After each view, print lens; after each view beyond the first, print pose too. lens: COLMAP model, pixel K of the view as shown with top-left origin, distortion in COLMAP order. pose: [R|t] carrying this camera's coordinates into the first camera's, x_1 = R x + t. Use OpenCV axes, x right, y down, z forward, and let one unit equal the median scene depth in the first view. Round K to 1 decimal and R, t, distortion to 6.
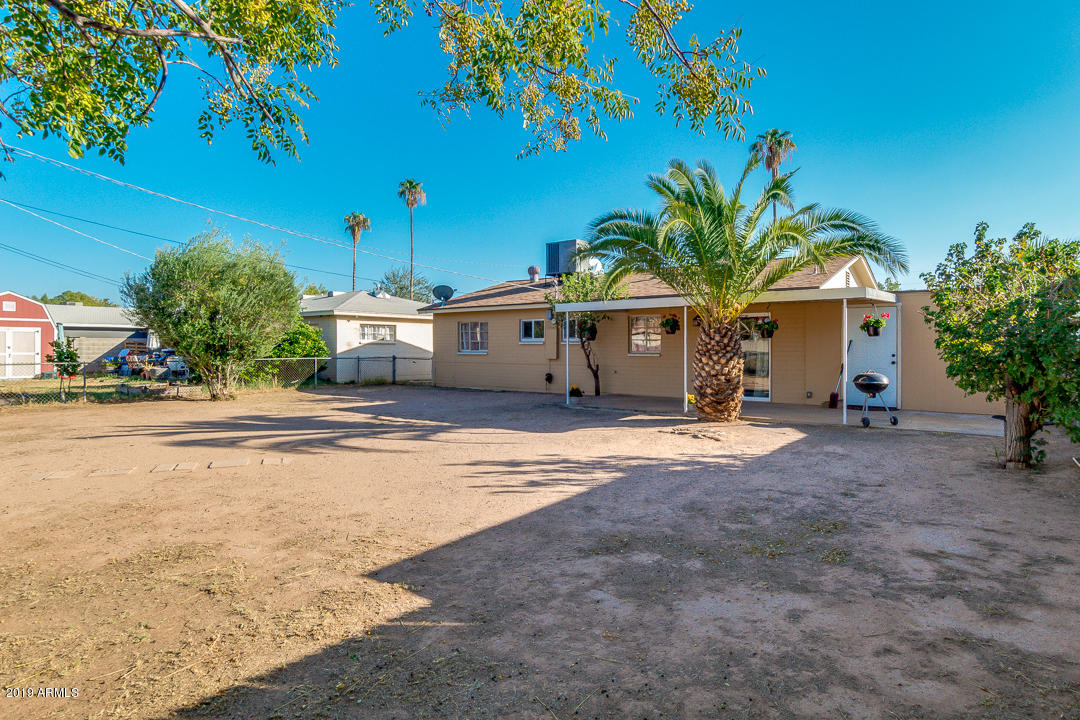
lens RADIAL K [[586.2, 0, 543.3], [0, 586.2, 355.5], [0, 0, 1]] dist [0.010938, -0.006159]
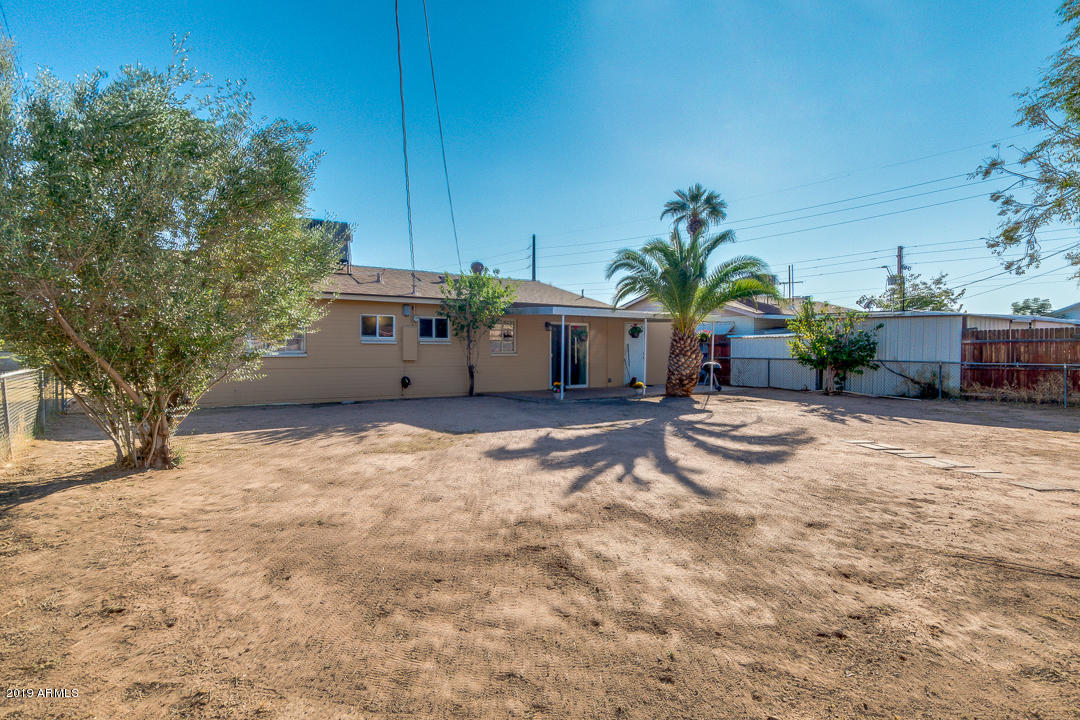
lens RADIAL K [[586.2, 0, 522.2], [0, 586.2, 349.0], [0, 0, 1]] dist [0.010938, -0.006159]
pose [[0.345118, 0.001256, 0.938558, -0.758175], [0.011365, 0.999920, -0.005517, -0.004656], [-0.938490, 0.012571, 0.345077, 0.514646]]
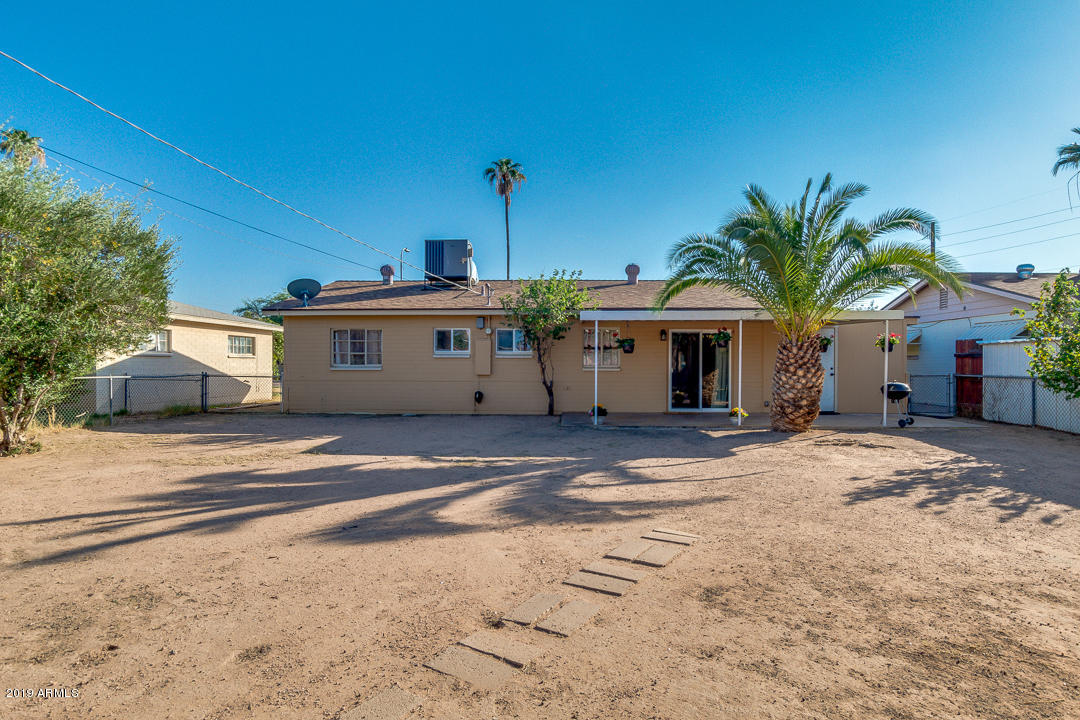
lens RADIAL K [[586.2, 0, 536.3], [0, 586.2, 361.7], [0, 0, 1]] dist [0.010938, -0.006159]
pose [[0.827116, 0.003842, 0.562018, -0.398125], [0.006052, 0.999858, -0.015743, 0.000988], [-0.561998, 0.016423, 0.826975, 0.234760]]
